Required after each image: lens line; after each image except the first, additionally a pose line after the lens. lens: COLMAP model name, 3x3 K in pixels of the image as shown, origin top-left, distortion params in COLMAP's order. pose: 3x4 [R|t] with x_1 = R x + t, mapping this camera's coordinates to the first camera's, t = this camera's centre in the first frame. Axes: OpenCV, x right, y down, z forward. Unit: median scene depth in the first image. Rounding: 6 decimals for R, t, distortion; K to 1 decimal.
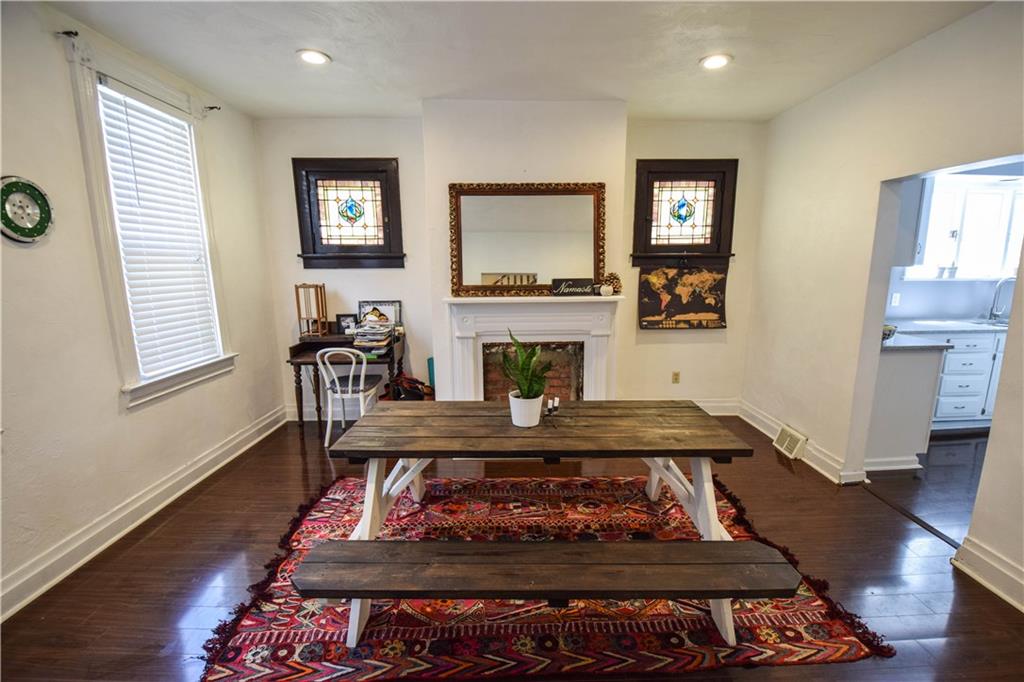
lens RADIAL K [[447.5, 0, 520.0], [0, 447.5, 340.7], [0, 0, 1]] dist [0.003298, -0.013710]
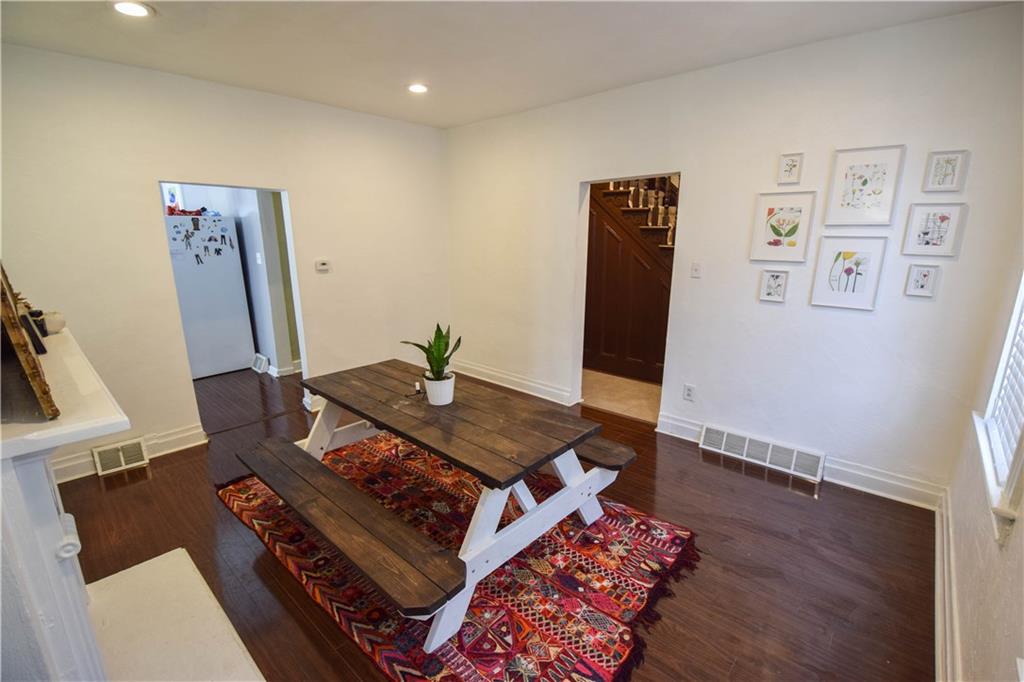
lens RADIAL K [[447.5, 0, 518.8], [0, 447.5, 345.5], [0, 0, 1]] dist [0.003298, -0.013710]
pose [[-0.732512, -0.161929, 0.661215, -0.493613], [0.122343, 0.924170, 0.361860, -0.190490], [-0.669670, 0.345961, -0.657155, 0.904635]]
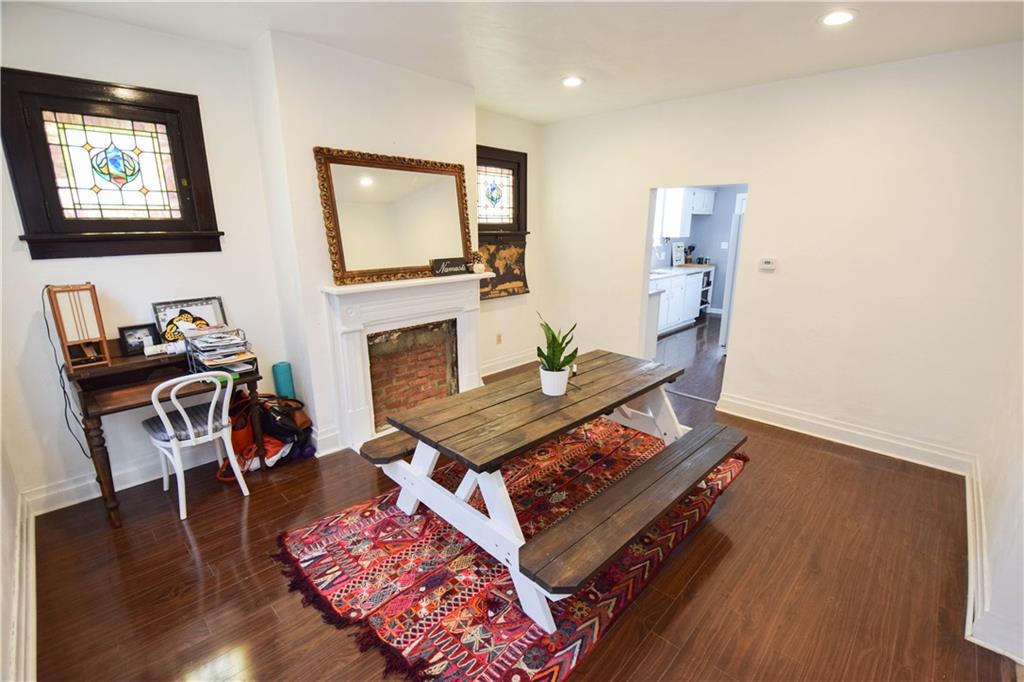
lens RADIAL K [[447.5, 0, 519.0], [0, 447.5, 342.1], [0, 0, 1]] dist [0.003298, -0.013710]
pose [[0.706240, -0.168933, 0.687522, -0.472990], [0.115330, 0.985594, 0.123703, -0.054082], [-0.698515, -0.008072, 0.715550, 0.143532]]
